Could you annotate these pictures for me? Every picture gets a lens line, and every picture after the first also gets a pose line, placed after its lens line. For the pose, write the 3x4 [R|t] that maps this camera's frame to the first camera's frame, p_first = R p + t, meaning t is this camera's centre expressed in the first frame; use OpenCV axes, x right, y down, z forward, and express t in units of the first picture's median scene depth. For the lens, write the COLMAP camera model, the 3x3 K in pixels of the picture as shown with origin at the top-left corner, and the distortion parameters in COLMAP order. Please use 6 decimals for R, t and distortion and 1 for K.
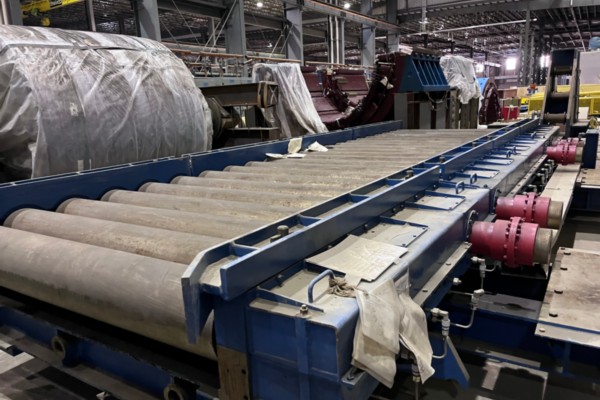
lens RADIAL K [[453.4, 0, 300.5], [0, 453.4, 208.0], [0, 0, 1]] dist [0.084299, -0.124868]
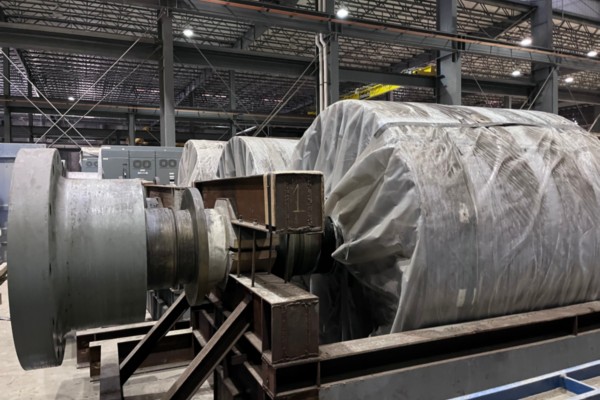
lens RADIAL K [[453.4, 0, 300.5], [0, 453.4, 208.0], [0, 0, 1]] dist [0.084299, -0.124868]
pose [[0.831295, 0.055593, -0.553044, -0.303094], [-0.147704, 0.981306, -0.123374, -0.098094], [0.535847, 0.184247, 0.823967, 0.303363]]
